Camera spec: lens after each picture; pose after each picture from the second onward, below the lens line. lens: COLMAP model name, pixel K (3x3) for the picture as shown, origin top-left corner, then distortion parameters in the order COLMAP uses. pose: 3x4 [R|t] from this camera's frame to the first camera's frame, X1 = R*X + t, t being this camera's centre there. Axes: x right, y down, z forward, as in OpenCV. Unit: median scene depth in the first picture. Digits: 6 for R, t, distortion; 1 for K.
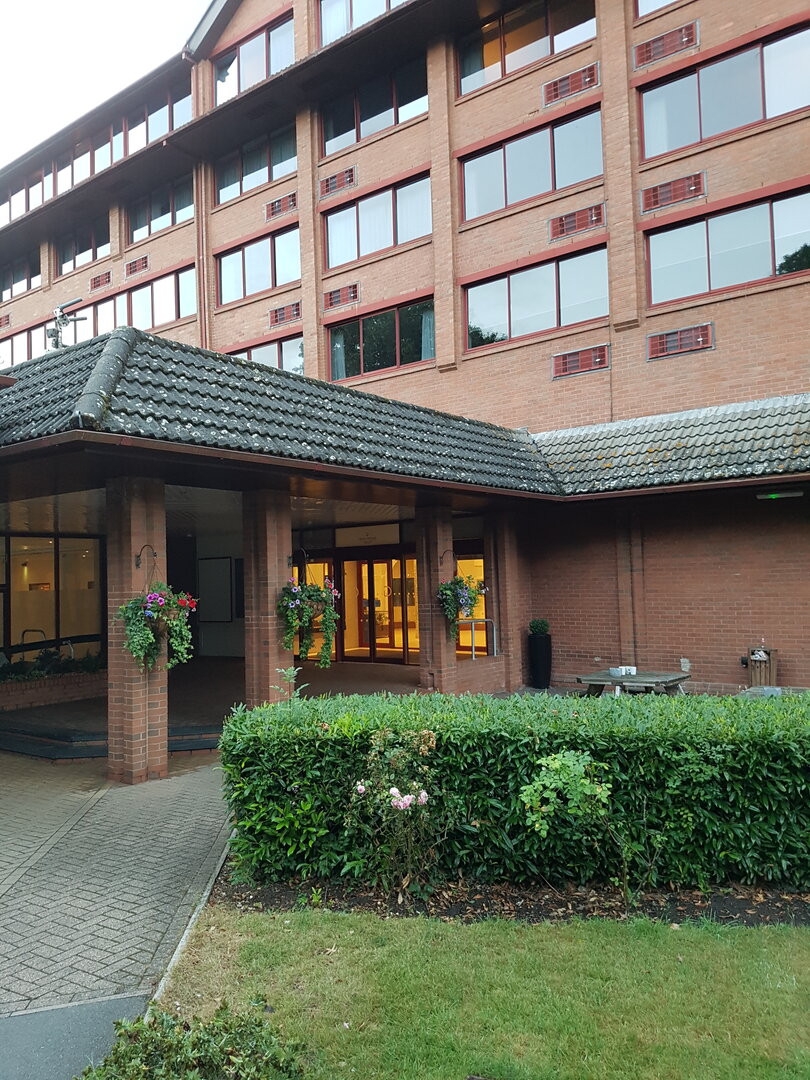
lens RADIAL K [[845.2, 0, 405.7], [0, 845.2, 580.7], [0, 0, 1]] dist [0.208732, -0.332108]
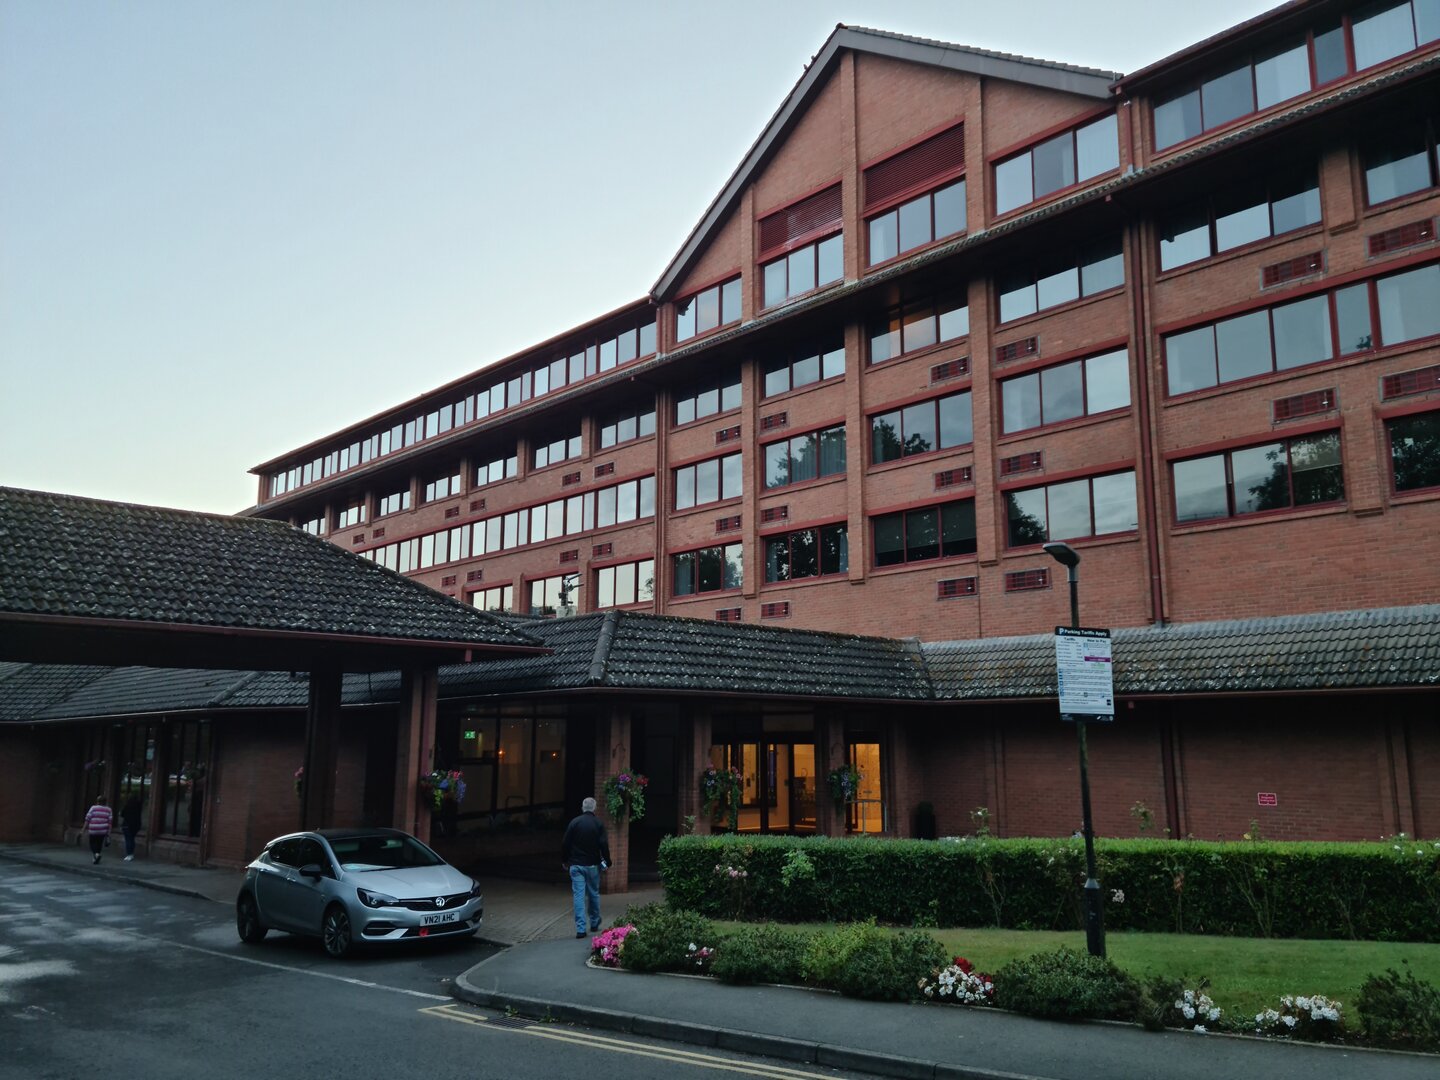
lens RADIAL K [[1258.3, 0, 724.8], [0, 1258.3, 542.8], [0, 0, 1]] dist [0.073667, -0.001132]
pose [[0.985274, -0.002960, -0.170957, 0.190125], [-0.023734, 0.987804, -0.153886, -0.034081], [0.169327, 0.155677, 0.973187, -0.842560]]
